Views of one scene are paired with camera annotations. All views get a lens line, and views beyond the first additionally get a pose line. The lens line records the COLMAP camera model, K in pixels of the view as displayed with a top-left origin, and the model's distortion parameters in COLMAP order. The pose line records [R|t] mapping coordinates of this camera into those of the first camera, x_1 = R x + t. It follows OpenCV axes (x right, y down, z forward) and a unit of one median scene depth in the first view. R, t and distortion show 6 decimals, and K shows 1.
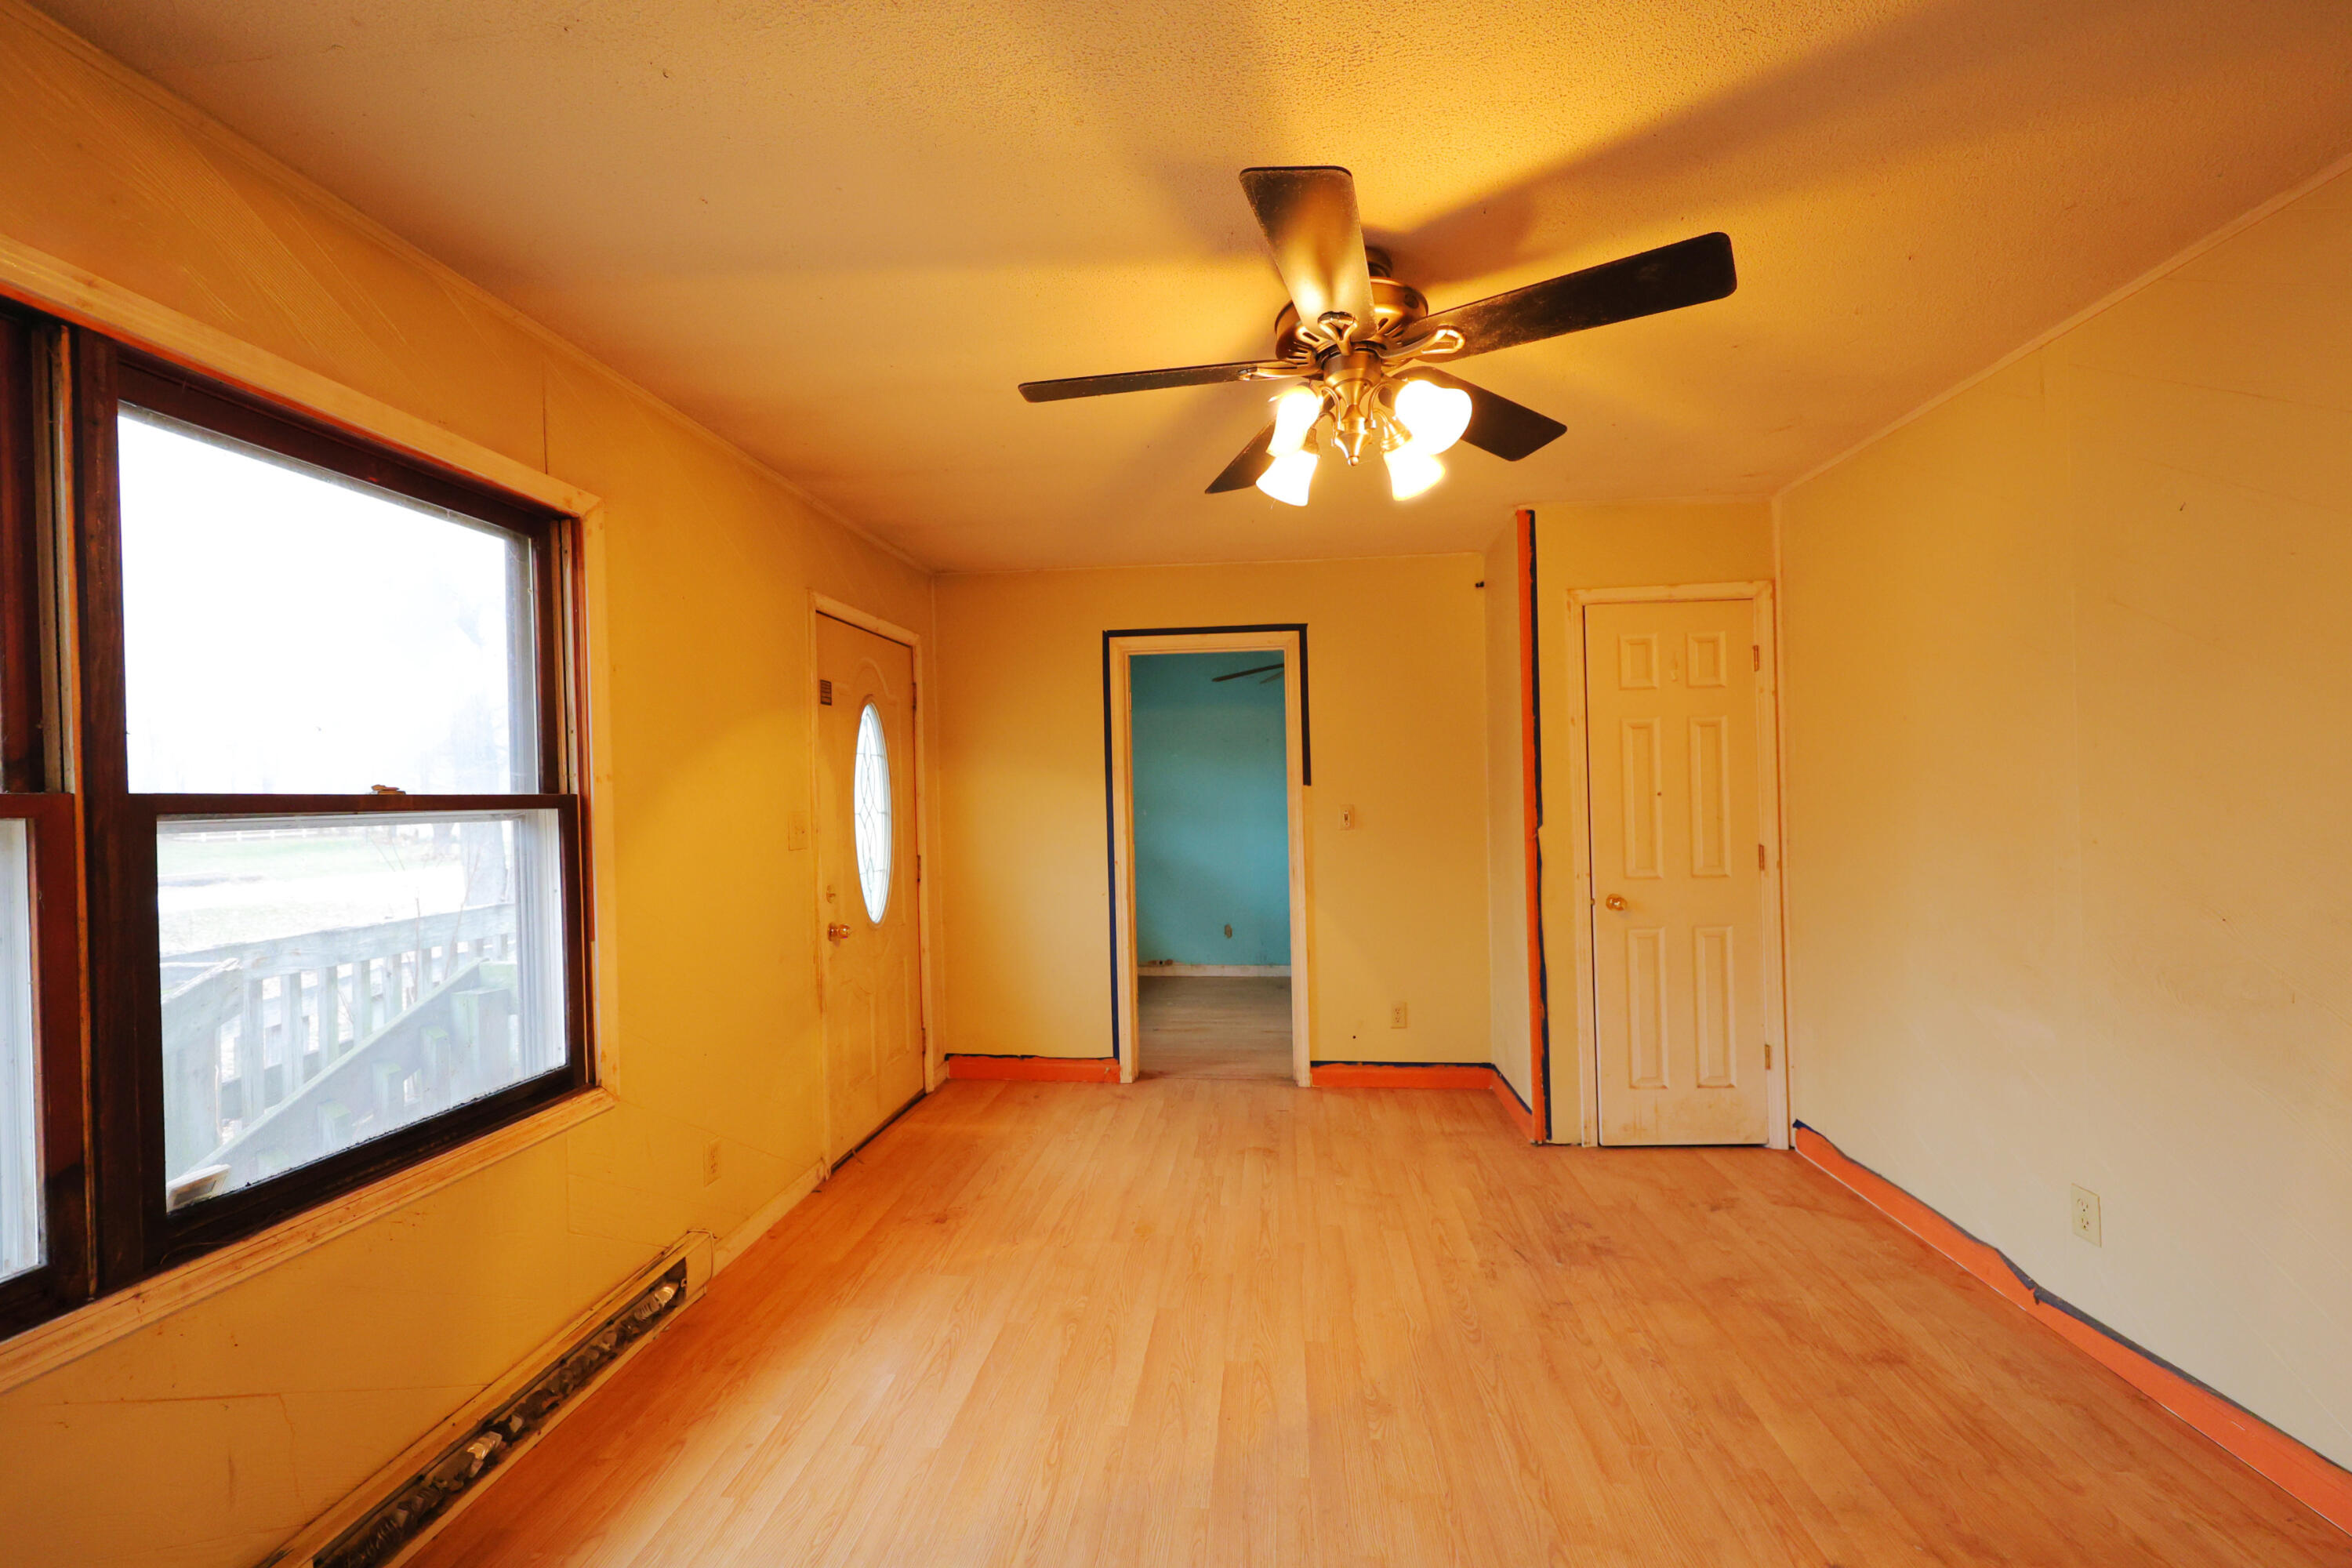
lens RADIAL K [[942.3, 0, 1180.9], [0, 942.3, 796.8], [0, 0, 1]] dist [0.000298, -0.000063]
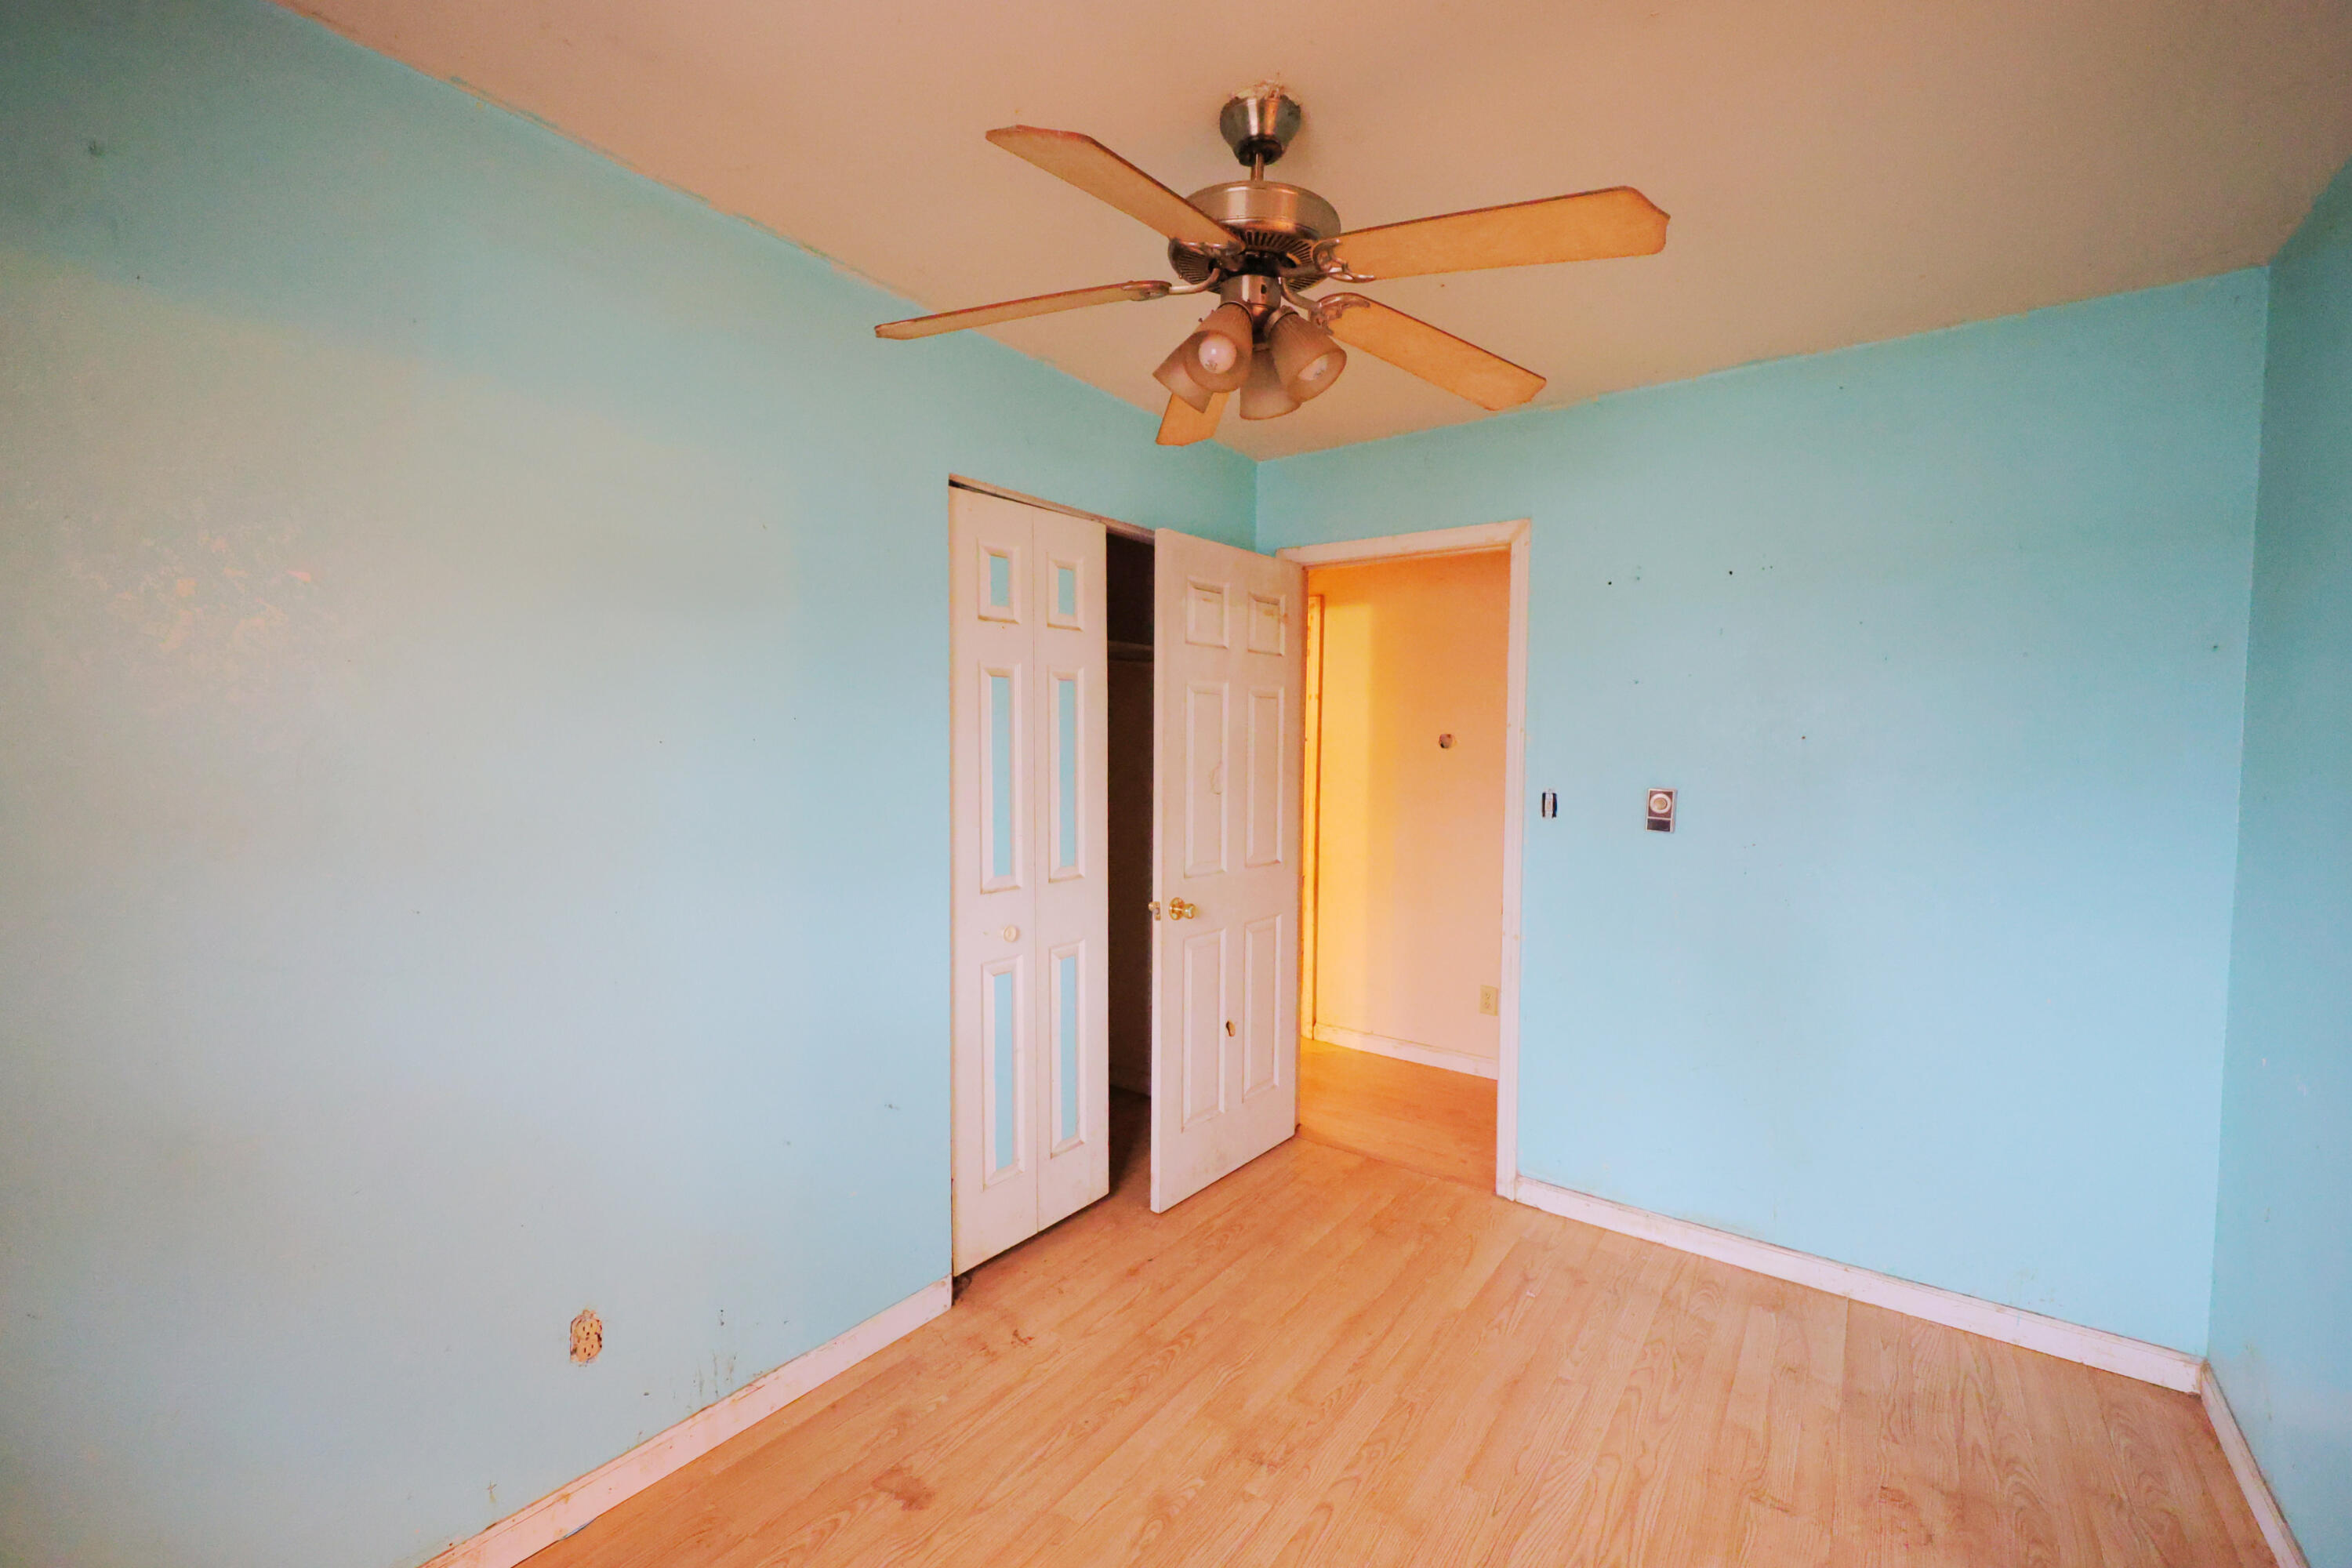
lens RADIAL K [[942.3, 0, 1180.9], [0, 942.3, 796.8], [0, 0, 1]] dist [0.000298, -0.000063]
pose [[0.498286, -0.014040, 0.866899, -0.181702], [-0.019430, 0.999437, 0.027354, -0.012026], [-0.866795, -0.030474, 0.497733, 1.703290]]
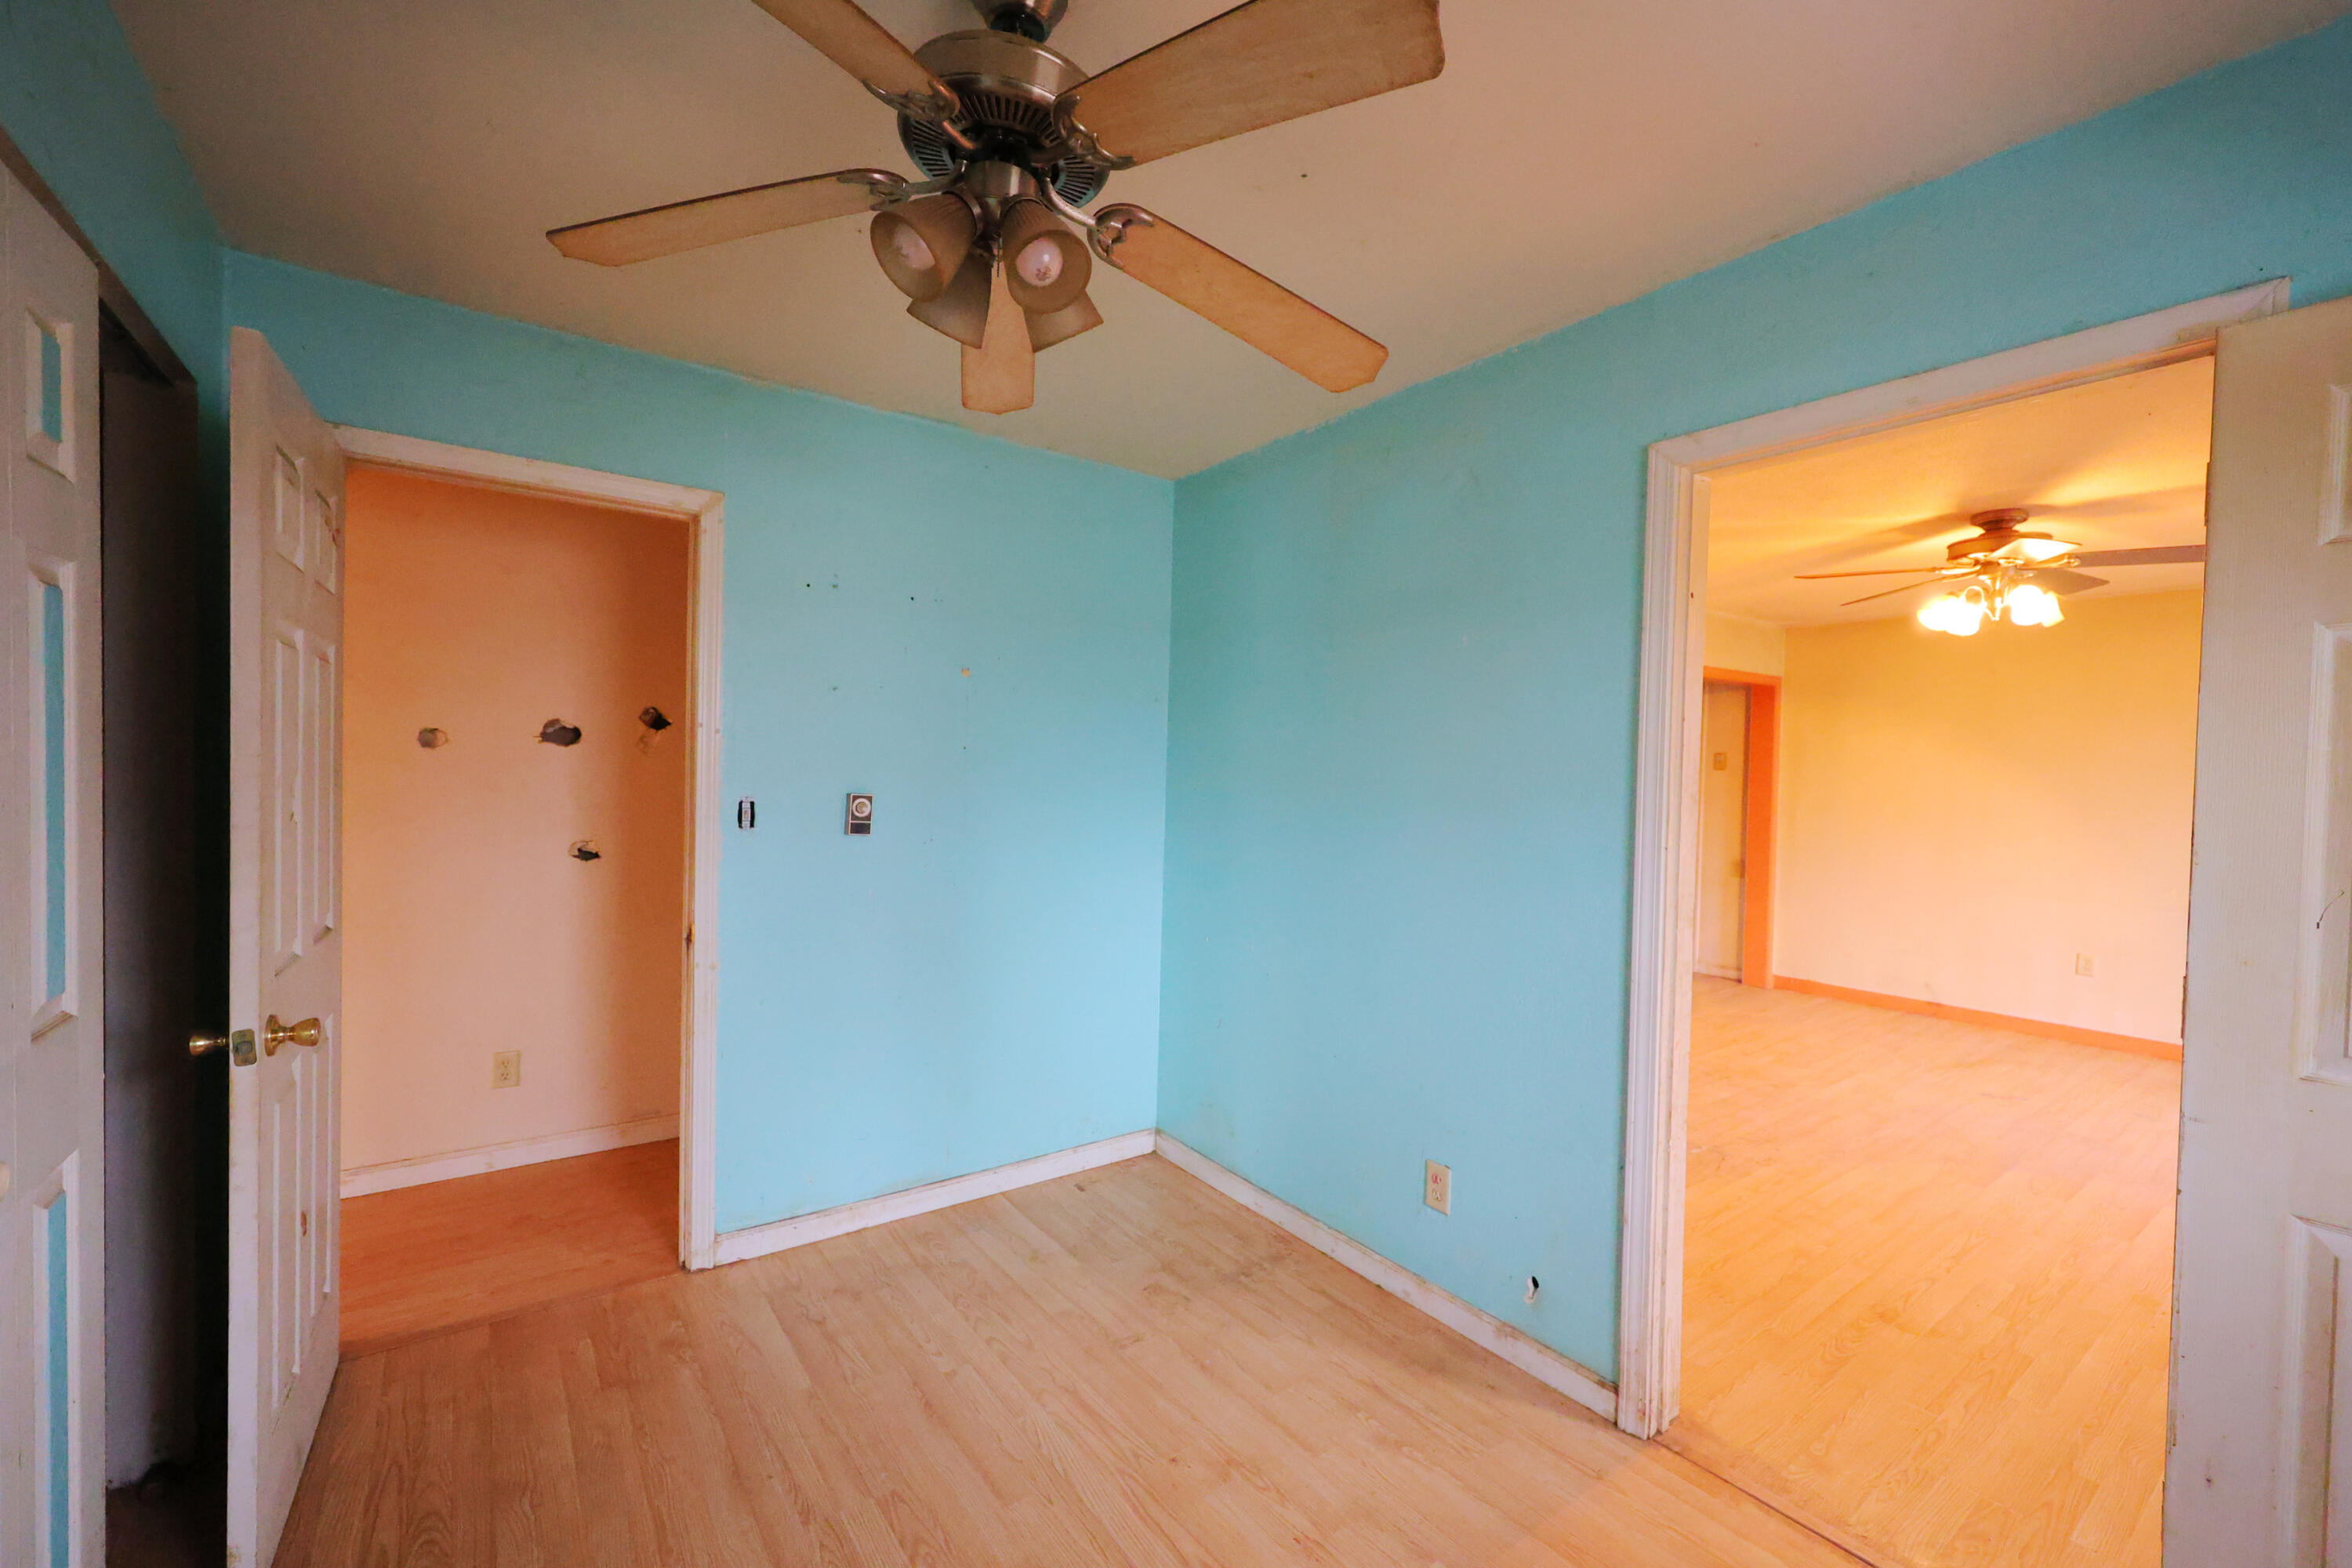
lens RADIAL K [[942.3, 0, 1180.9], [0, 942.3, 796.8], [0, 0, 1]] dist [0.000298, -0.000063]
pose [[-0.664659, -0.009087, 0.747092, -0.087526], [-0.001531, 0.999940, 0.010801, -0.011106], [-0.747145, 0.006035, -0.664633, 2.130831]]
